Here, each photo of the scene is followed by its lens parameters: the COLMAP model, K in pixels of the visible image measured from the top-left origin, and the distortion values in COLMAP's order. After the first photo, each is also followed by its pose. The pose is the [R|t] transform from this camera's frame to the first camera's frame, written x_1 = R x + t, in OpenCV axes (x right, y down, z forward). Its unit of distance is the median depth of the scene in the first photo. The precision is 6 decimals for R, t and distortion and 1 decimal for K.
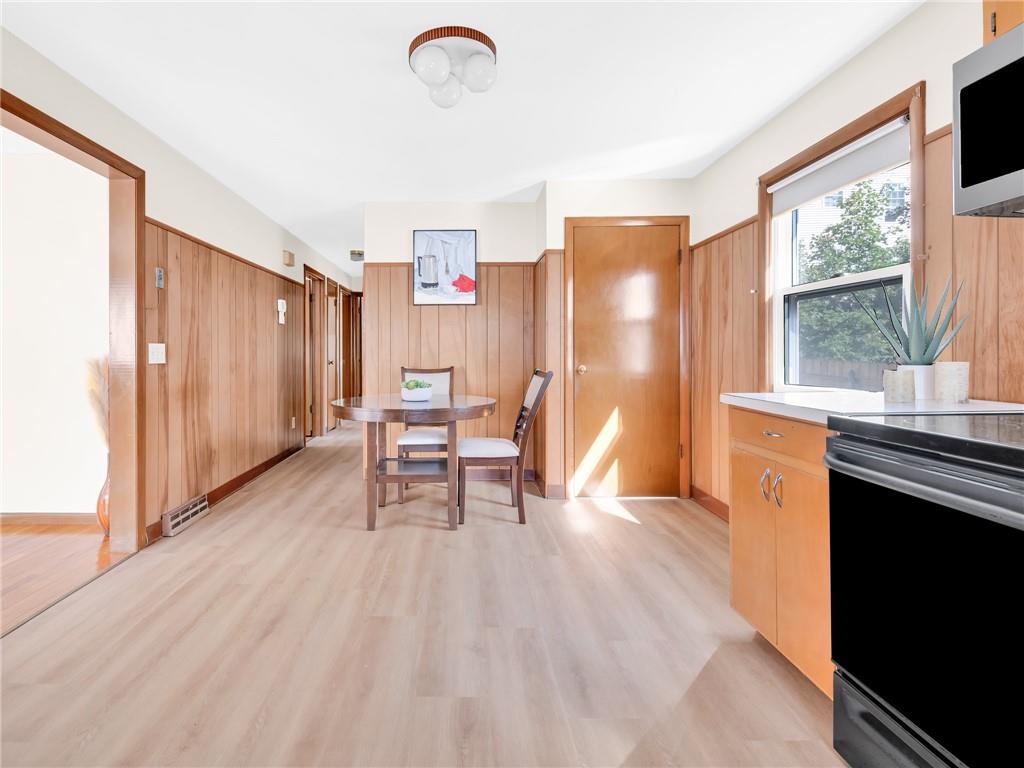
lens RADIAL K [[514.8, 0, 450.9], [0, 514.8, 353.3], [0, 0, 1]] dist [0.014981, -0.000395]
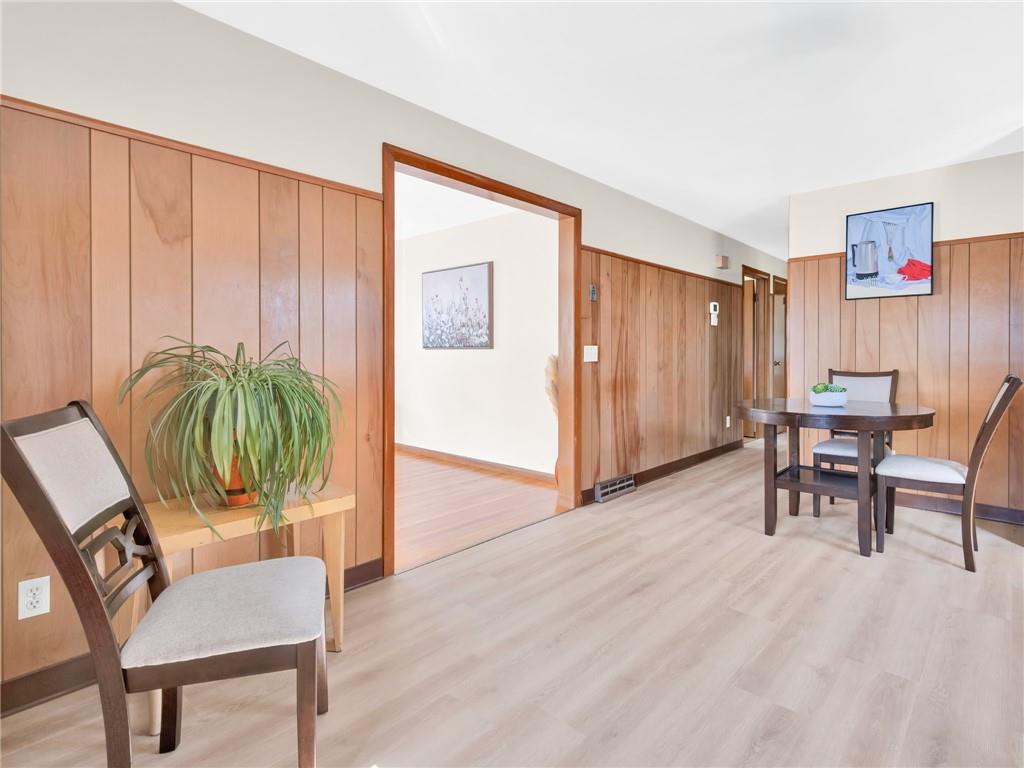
lens RADIAL K [[519.4, 0, 560.3], [0, 519.4, 356.2], [0, 0, 1]] dist [0.002441, 0.000163]
pose [[0.771045, 0.005173, -0.636760, 0.147079], [-0.002301, 0.999983, 0.005338, 0.000057], [0.636777, -0.002650, 0.771044, -0.009132]]
